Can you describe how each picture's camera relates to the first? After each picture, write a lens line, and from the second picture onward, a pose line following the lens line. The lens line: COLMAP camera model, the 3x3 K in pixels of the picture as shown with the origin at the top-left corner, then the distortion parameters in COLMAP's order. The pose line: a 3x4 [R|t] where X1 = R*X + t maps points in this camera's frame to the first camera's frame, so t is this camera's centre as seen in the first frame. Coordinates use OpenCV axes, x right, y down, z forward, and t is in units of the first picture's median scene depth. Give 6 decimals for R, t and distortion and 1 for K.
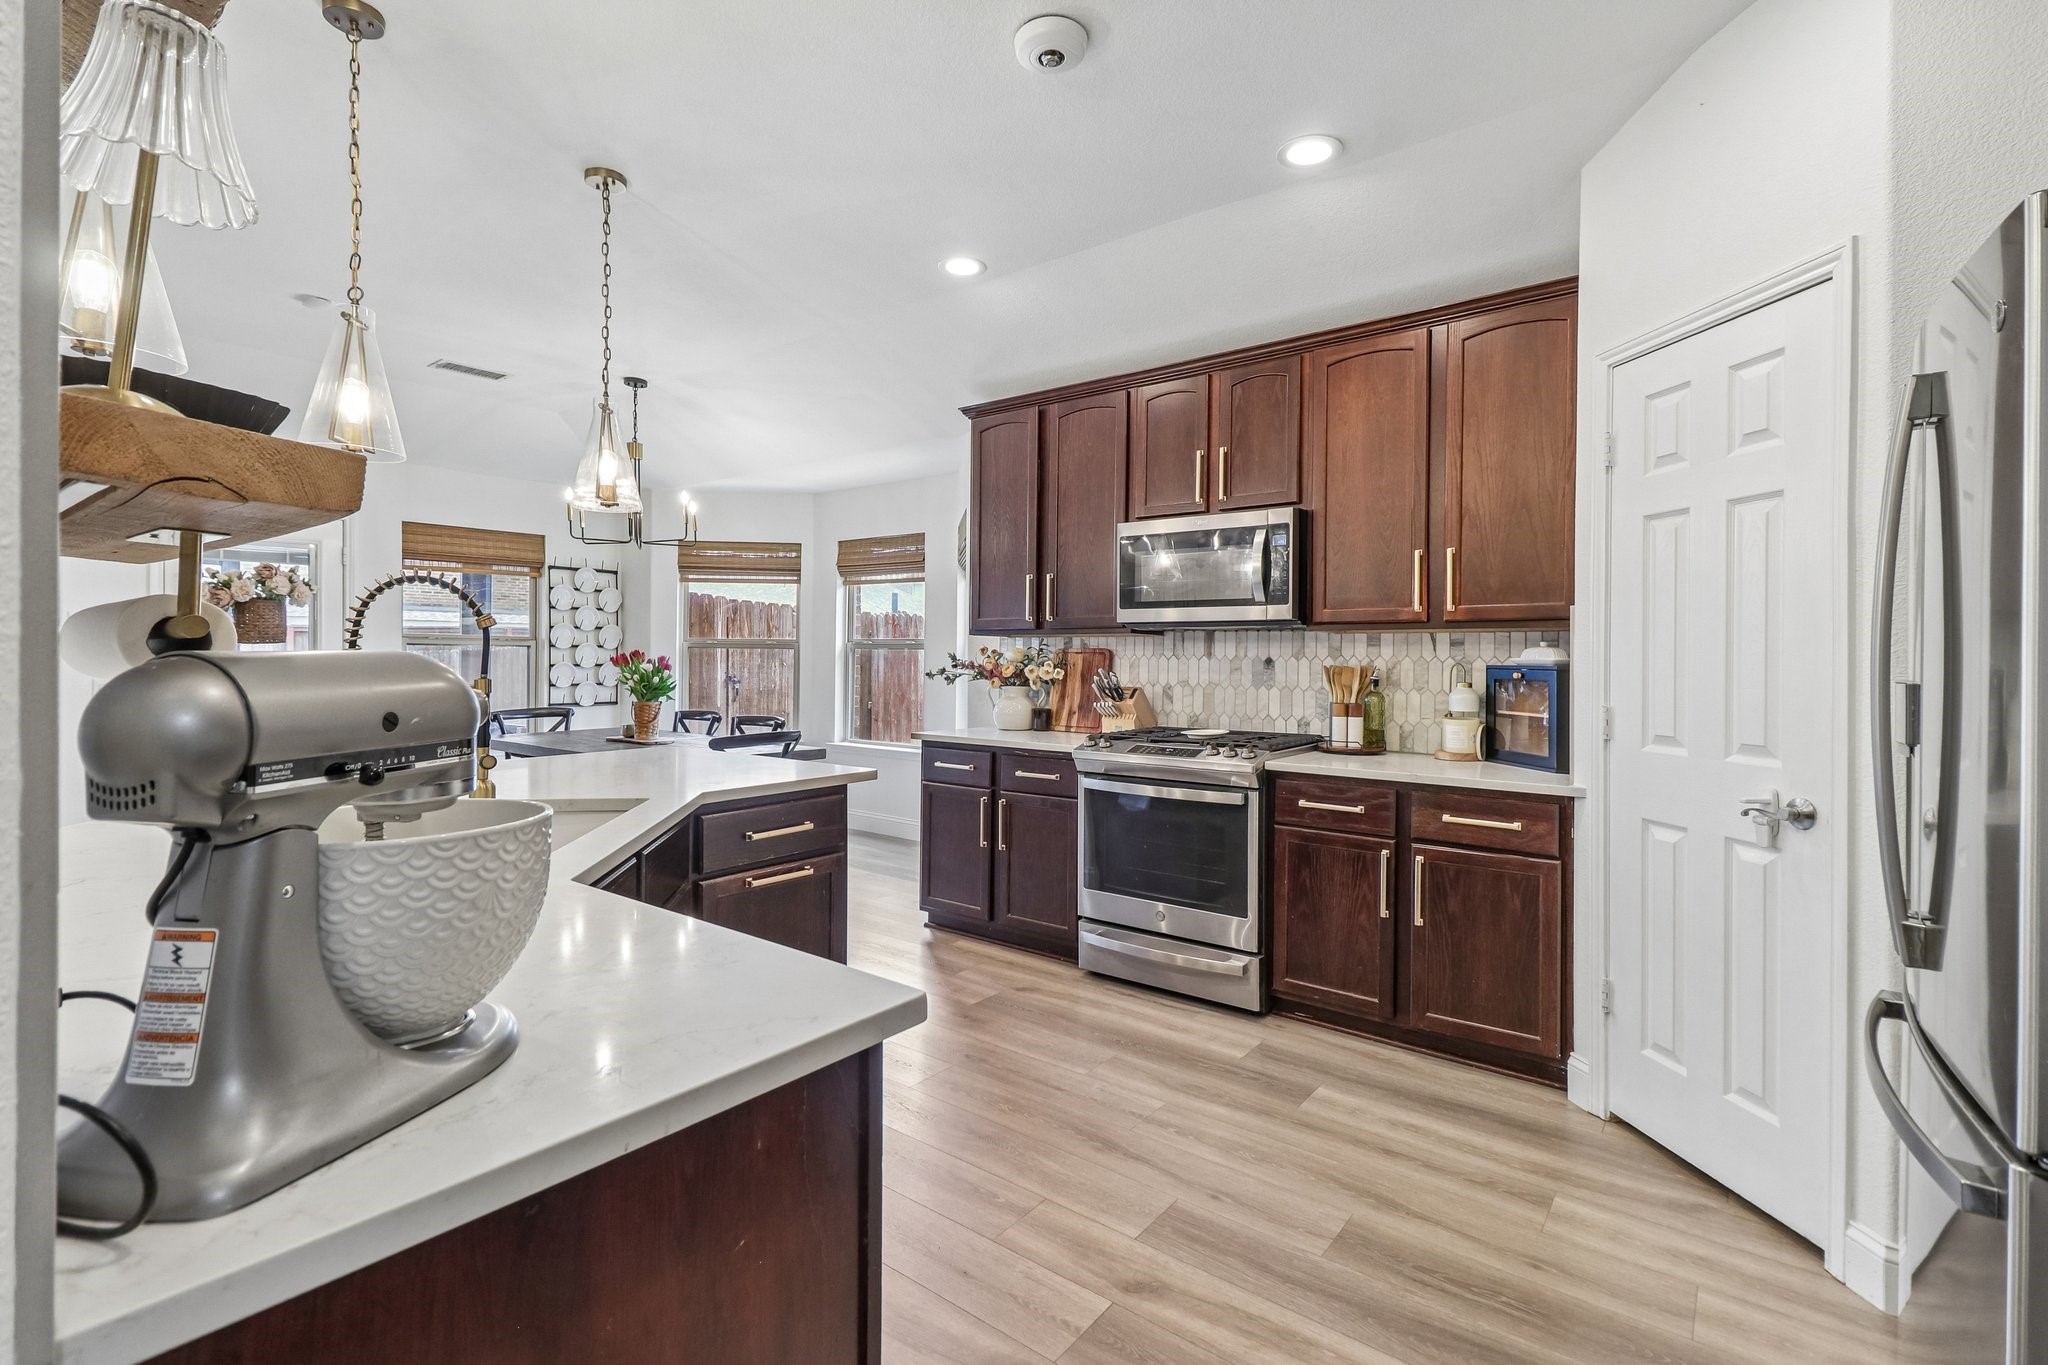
lens RADIAL K [[934.9, 0, 1001.9], [0, 934.9, 657.8], [0, 0, 1]] dist [0.008737, -0.007166]
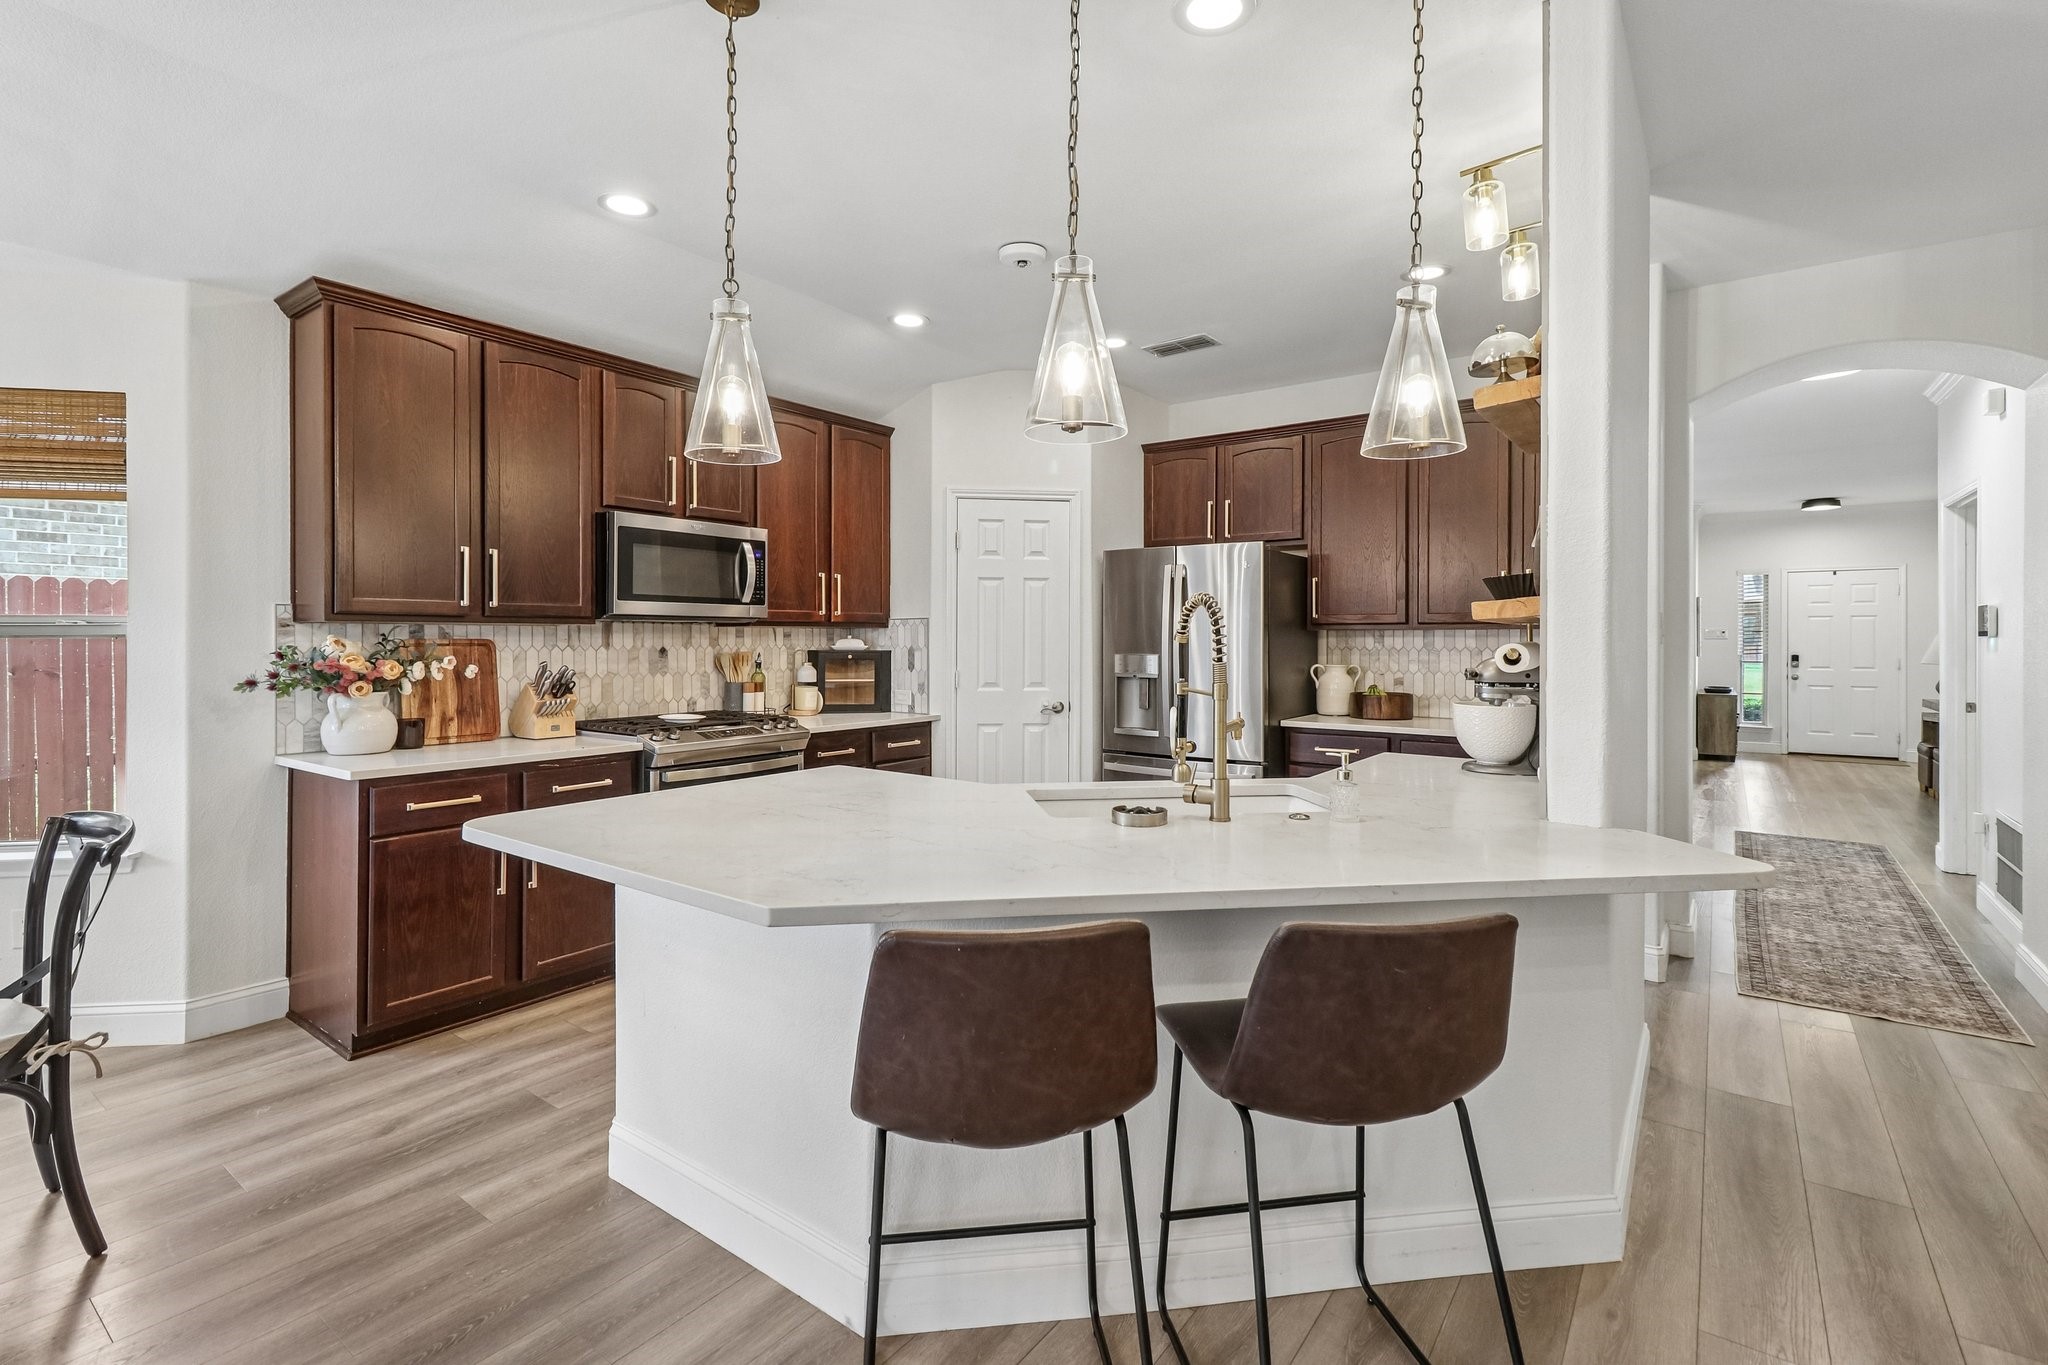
lens RADIAL K [[934.9, 0, 1046.7], [0, 934.9, 639.4], [0, 0, 1]] dist [0.008737, -0.007166]
pose [[-0.063405, -0.008915, 0.997948, -0.922175], [-0.002119, 0.999959, 0.008799, -0.022047], [-0.997986, -0.001557, -0.063421, 0.654966]]
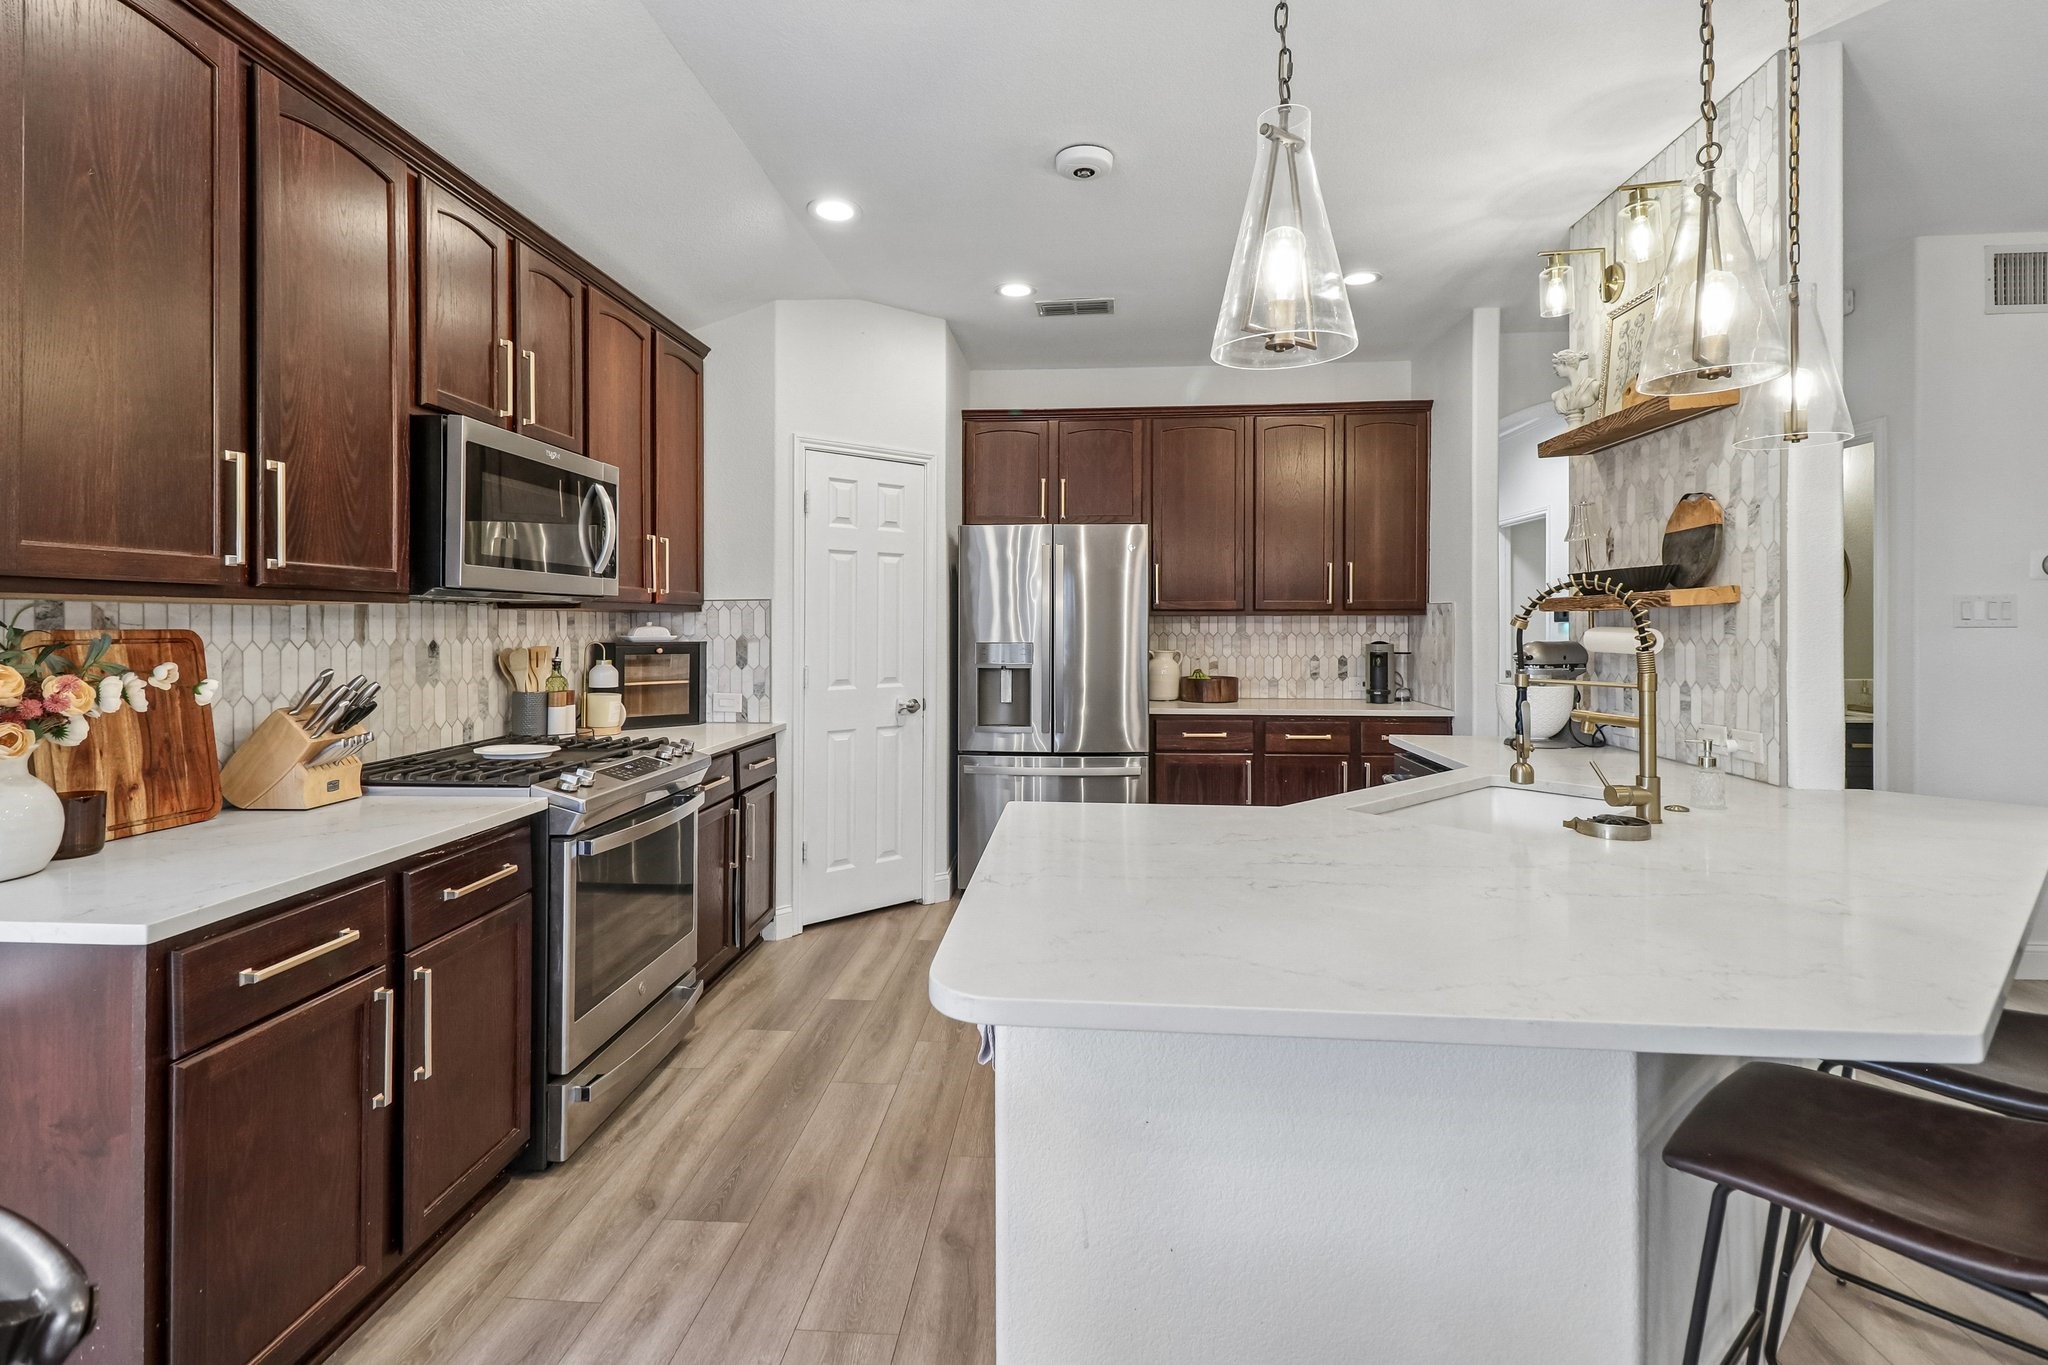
lens RADIAL K [[934.9, 0, 1032.6], [0, 934.9, 624.6], [0, 0, 1]] dist [0.008737, -0.007166]
pose [[-0.577752, -0.007783, 0.816175, -0.587530], [-0.003946, 0.999969, 0.006742, -0.020410], [-0.816203, 0.000674, -0.577765, 1.111461]]
